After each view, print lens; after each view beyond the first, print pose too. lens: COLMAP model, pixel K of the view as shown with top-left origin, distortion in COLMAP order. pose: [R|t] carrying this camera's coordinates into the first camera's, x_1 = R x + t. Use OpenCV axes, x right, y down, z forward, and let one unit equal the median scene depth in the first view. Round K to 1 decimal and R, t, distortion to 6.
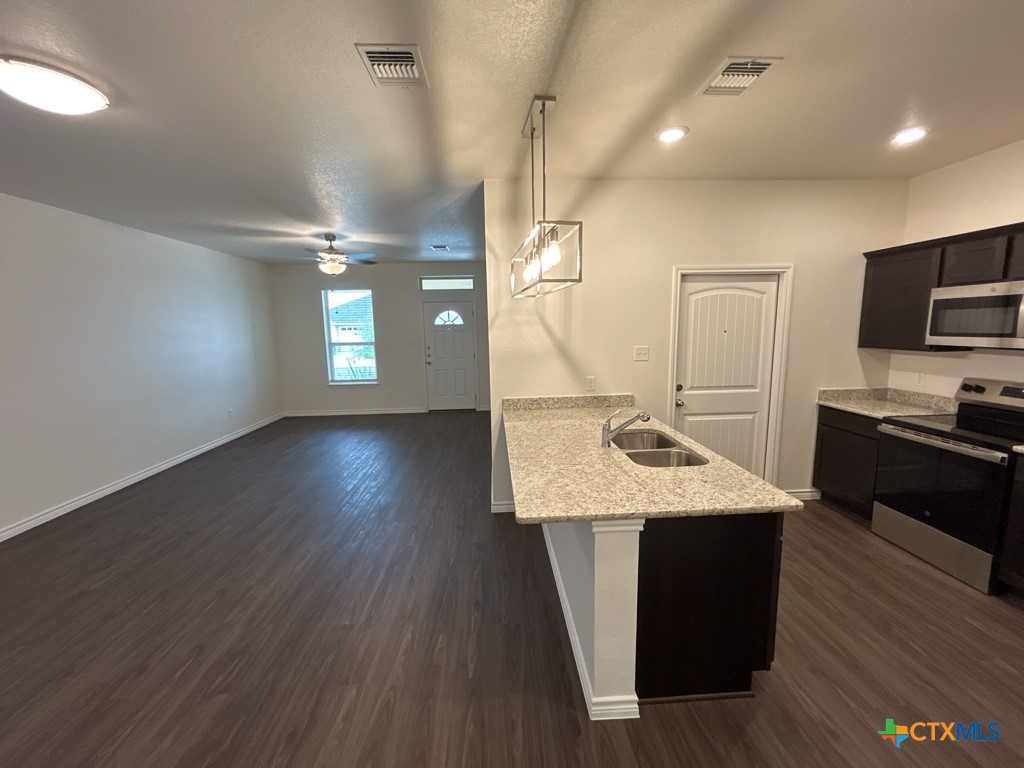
lens RADIAL K [[410.7, 0, 513.4], [0, 410.7, 384.9], [0, 0, 1]] dist [-0.002790, 0.000897]
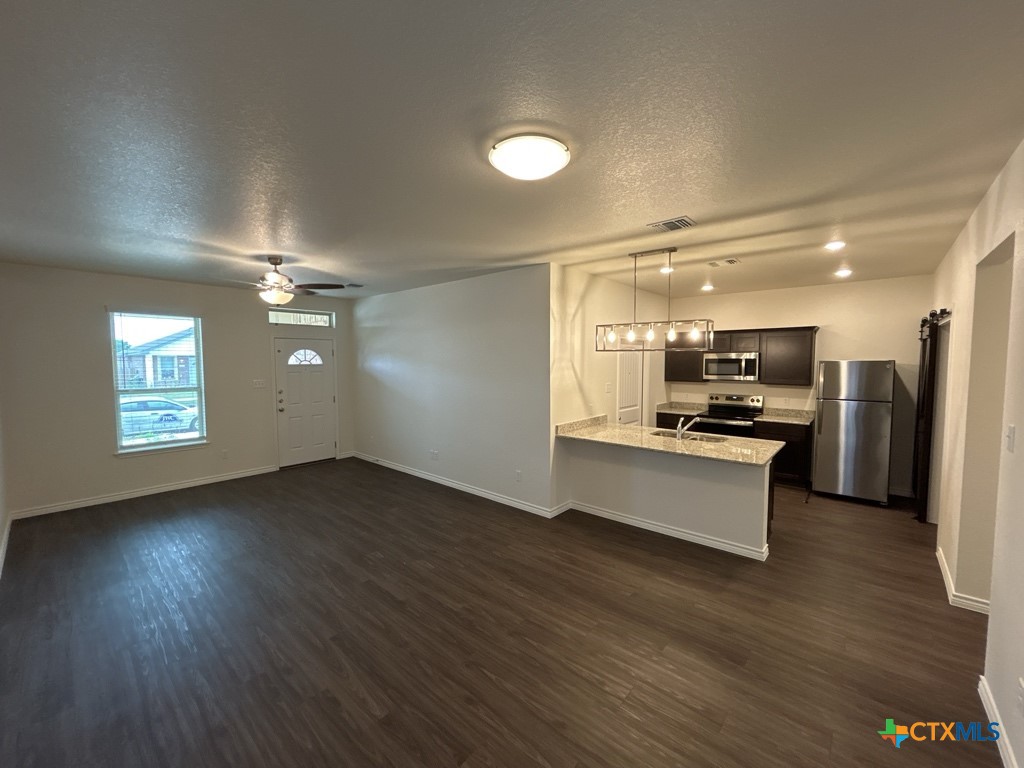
lens RADIAL K [[410.7, 0, 513.4], [0, 410.7, 384.9], [0, 0, 1]] dist [-0.002790, 0.000897]
pose [[0.697149, -0.025217, 0.716483, -1.222105], [0.091276, 0.994371, -0.053815, -0.042028], [-0.711092, 0.102914, 0.695526, 0.205973]]
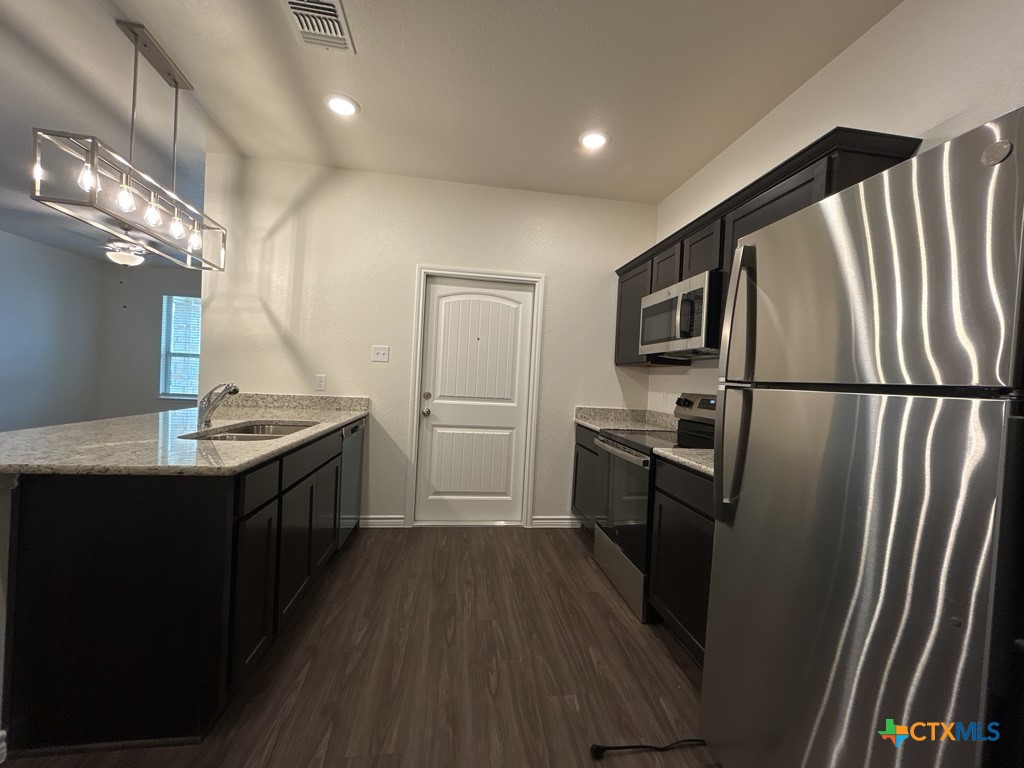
lens RADIAL K [[410.7, 0, 513.4], [0, 410.7, 384.9], [0, 0, 1]] dist [-0.002790, 0.000897]
pose [[0.993574, 0.067745, 0.090675, 0.617621], [-0.055913, 0.990299, -0.127206, 0.108719], [-0.098413, 0.121319, 0.987723, 0.082947]]
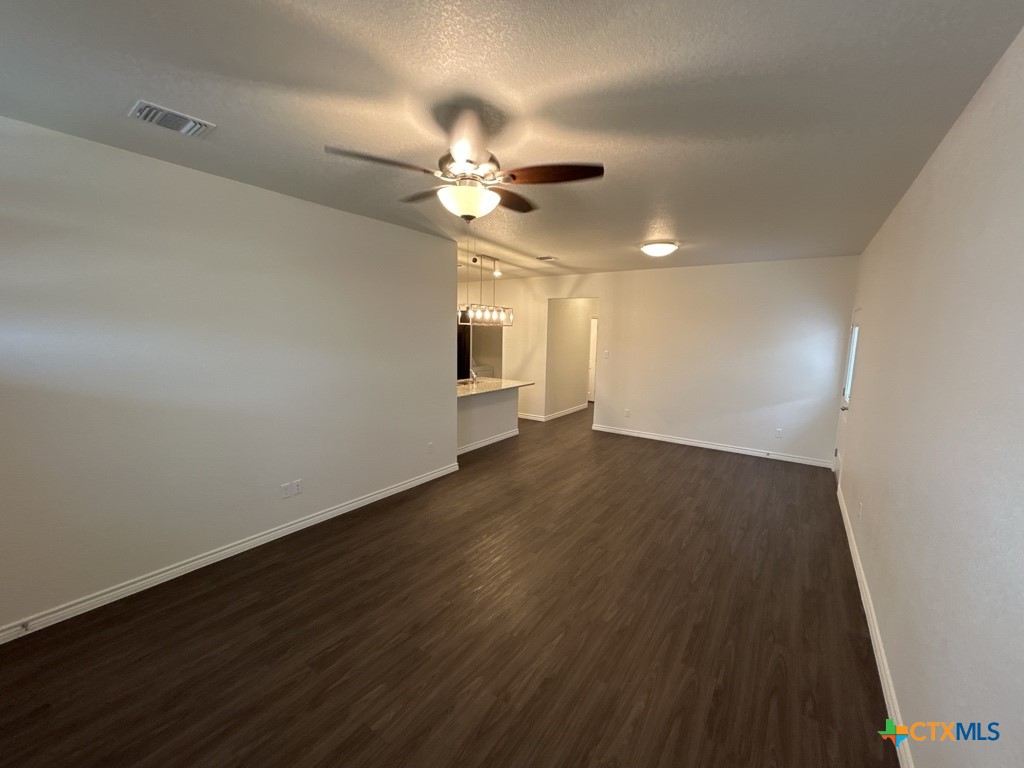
lens RADIAL K [[410.7, 0, 513.4], [0, 410.7, 384.9], [0, 0, 1]] dist [-0.002790, 0.000897]
pose [[-0.790131, -0.077290, 0.608045, -1.268556], [0.082020, 0.969763, 0.229851, -0.346621], [-0.607425, 0.231484, -0.759901, 2.292323]]
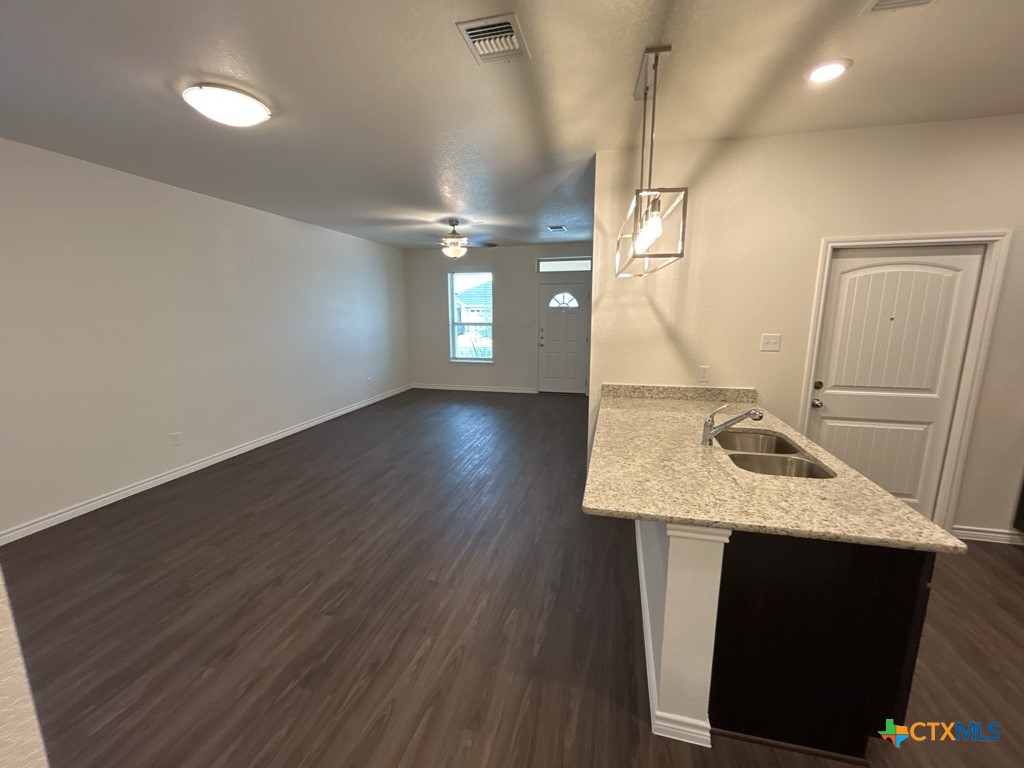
lens RADIAL K [[410.7, 0, 513.4], [0, 410.7, 384.9], [0, 0, 1]] dist [-0.002790, 0.000897]
pose [[0.956491, 0.068095, -0.283704, 0.054707], [-0.057045, 0.997263, 0.047041, 0.002737], [0.286130, -0.028810, 0.957757, 0.024138]]
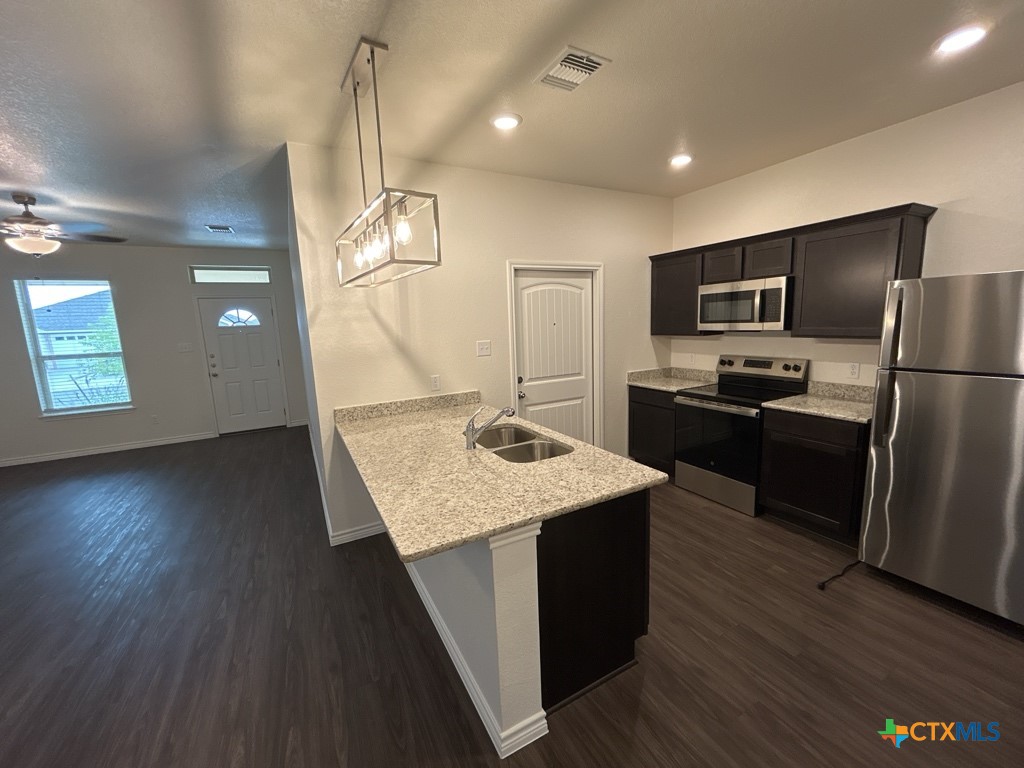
lens RADIAL K [[410.7, 0, 513.4], [0, 410.7, 384.9], [0, 0, 1]] dist [-0.002790, 0.000897]
pose [[0.902267, -0.082459, 0.423219, -0.054034], [0.082963, 0.996403, 0.017267, -0.000031], [-0.423121, 0.019532, 0.905863, 0.097539]]
